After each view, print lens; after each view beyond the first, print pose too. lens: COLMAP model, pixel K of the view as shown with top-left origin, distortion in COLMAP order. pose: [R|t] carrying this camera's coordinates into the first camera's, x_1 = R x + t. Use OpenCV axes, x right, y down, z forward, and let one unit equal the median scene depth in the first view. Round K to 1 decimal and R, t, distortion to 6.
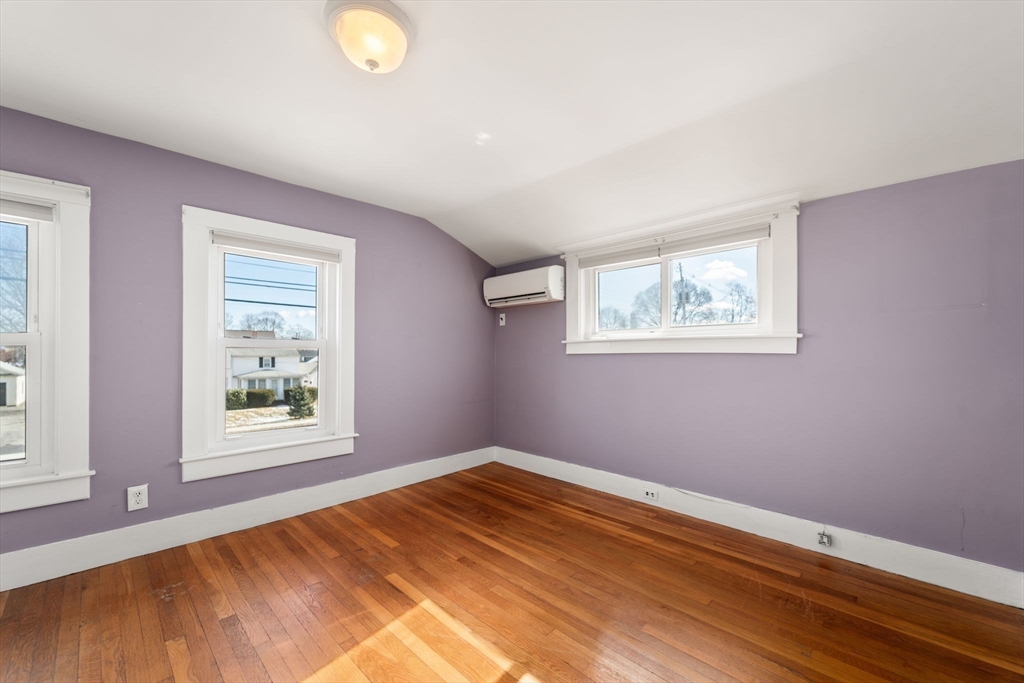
lens RADIAL K [[416.4, 0, 509.0], [0, 416.4, 348.0], [0, 0, 1]] dist [-0.003545, -0.000193]
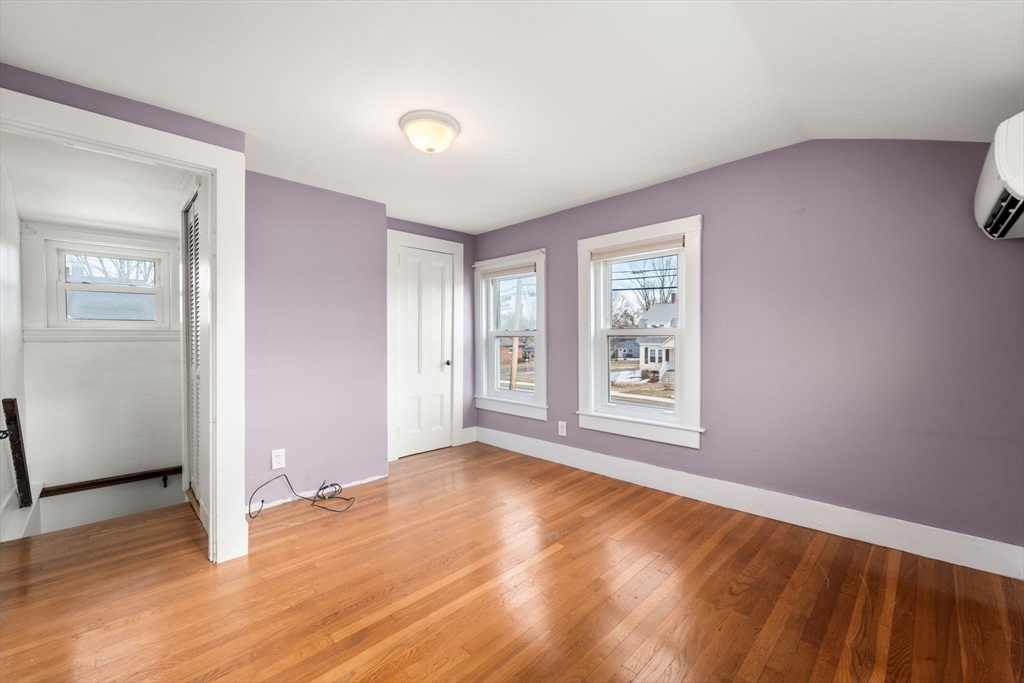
lens RADIAL K [[416.4, 0, 508.4], [0, 416.4, 339.8], [0, 0, 1]] dist [-0.003545, -0.000193]
pose [[-0.013818, 0.008846, -0.999865, 0.602526], [0.021279, 0.999737, 0.008551, -0.006902], [0.999678, -0.021158, -0.014003, 0.655959]]
